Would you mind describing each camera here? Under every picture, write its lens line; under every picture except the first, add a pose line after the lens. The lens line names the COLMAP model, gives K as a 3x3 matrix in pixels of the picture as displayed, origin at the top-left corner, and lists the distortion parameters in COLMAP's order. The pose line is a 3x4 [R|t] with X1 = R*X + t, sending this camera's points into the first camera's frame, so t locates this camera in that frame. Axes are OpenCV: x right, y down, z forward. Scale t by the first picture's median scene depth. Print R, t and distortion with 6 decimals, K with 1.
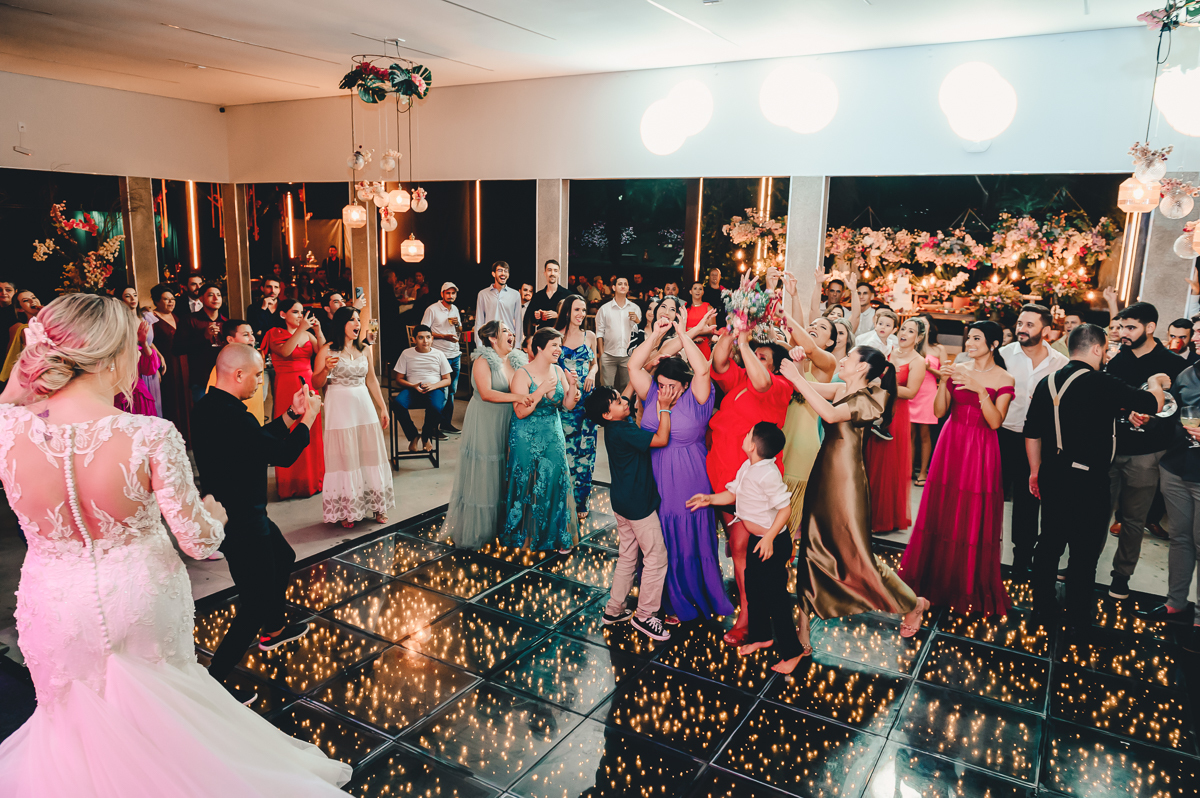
lens RADIAL K [[836.4, 0, 600.5], [0, 836.4, 398.3], [0, 0, 1]] dist [-0.001291, 0.000147]
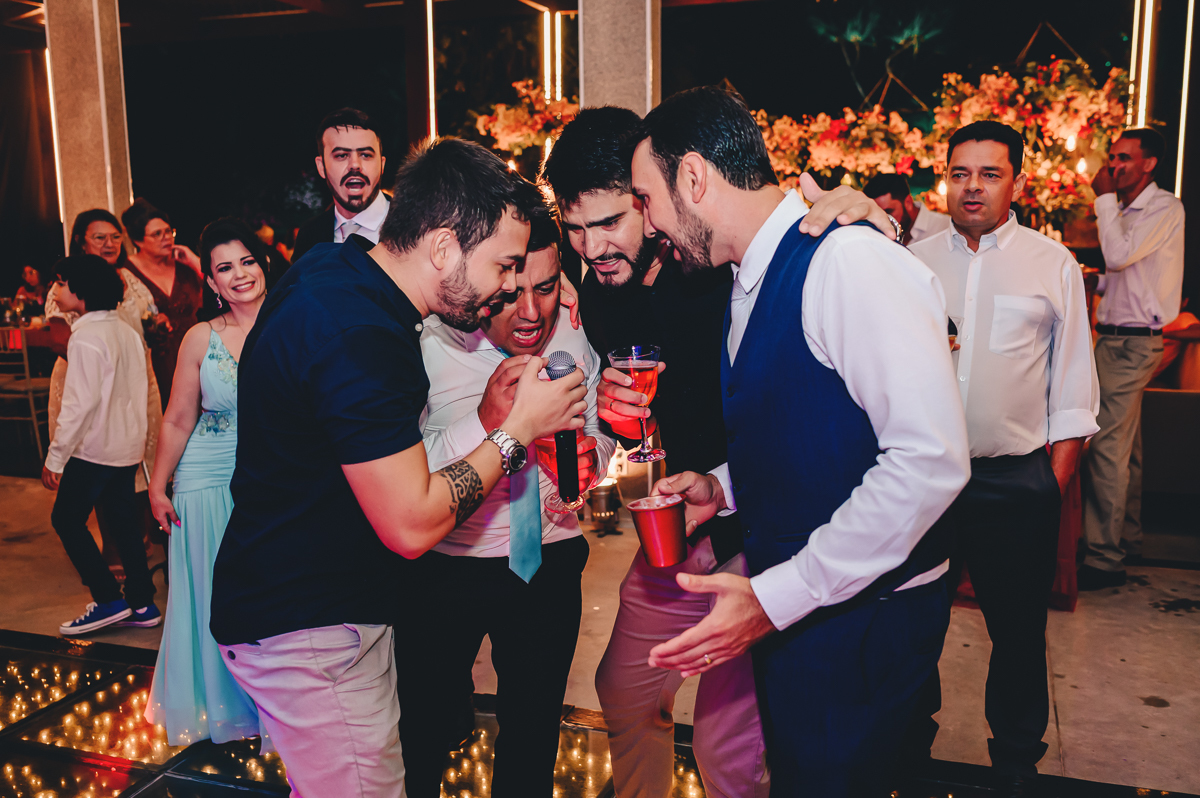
lens RADIAL K [[1201.7, 0, 599.7], [0, 1201.7, 400.0], [0, 0, 1]] dist [-0.005359, 0.000000]
pose [[0.976500, -0.069673, 0.203944, 0.055824], [0.075815, 0.996869, -0.022445, 0.005920], [-0.201742, 0.037379, 0.978725, 0.233161]]
